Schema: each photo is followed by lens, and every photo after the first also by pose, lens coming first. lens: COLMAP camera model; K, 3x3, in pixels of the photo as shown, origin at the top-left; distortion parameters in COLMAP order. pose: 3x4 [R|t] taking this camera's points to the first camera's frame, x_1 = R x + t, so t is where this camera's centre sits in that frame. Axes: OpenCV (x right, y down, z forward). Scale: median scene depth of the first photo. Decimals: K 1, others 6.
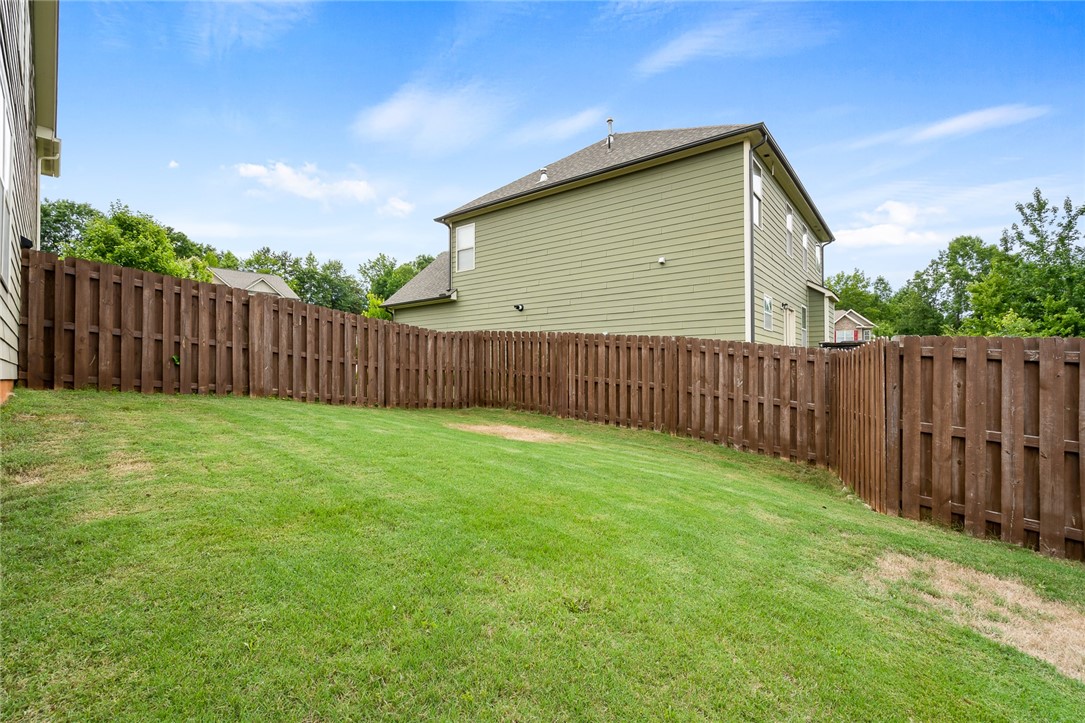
lens RADIAL K [[495.9, 0, 540.3], [0, 495.9, 354.1], [0, 0, 1]] dist [0.004299, 0.001430]
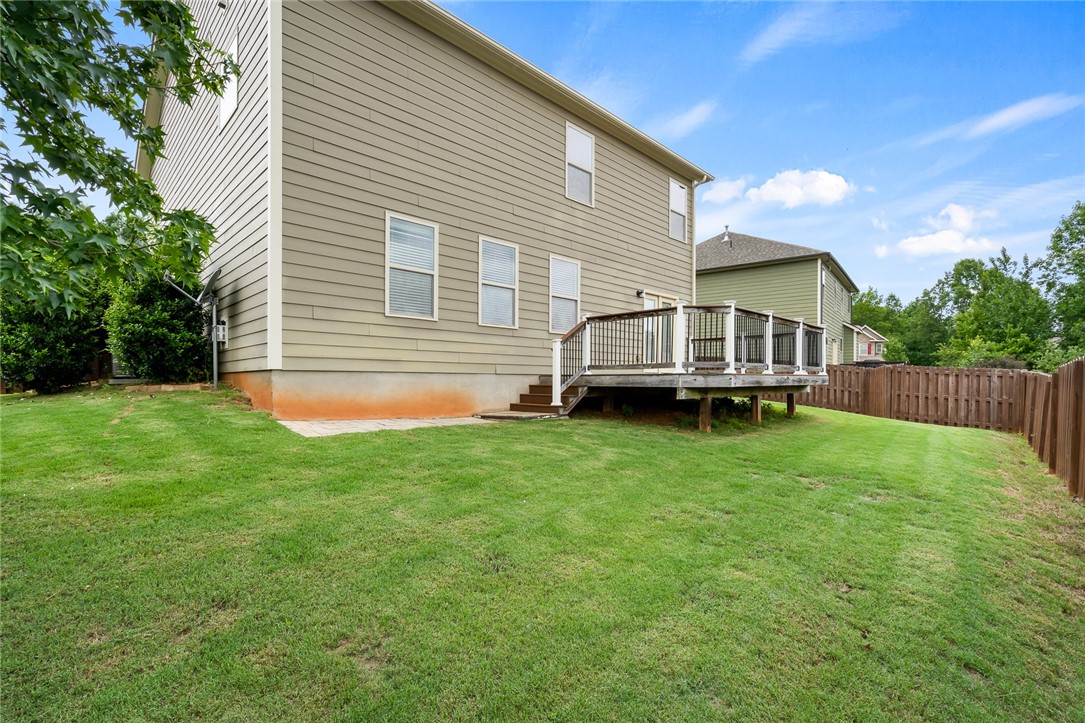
lens RADIAL K [[495.9, 0, 544.1], [0, 495.9, 372.3], [0, 0, 1]] dist [0.004299, 0.001430]
pose [[0.999945, 0.002302, -0.010243, -0.270491], [-0.002085, 0.999776, 0.021056, -0.009355], [0.010289, -0.021033, 0.999726, -0.406587]]
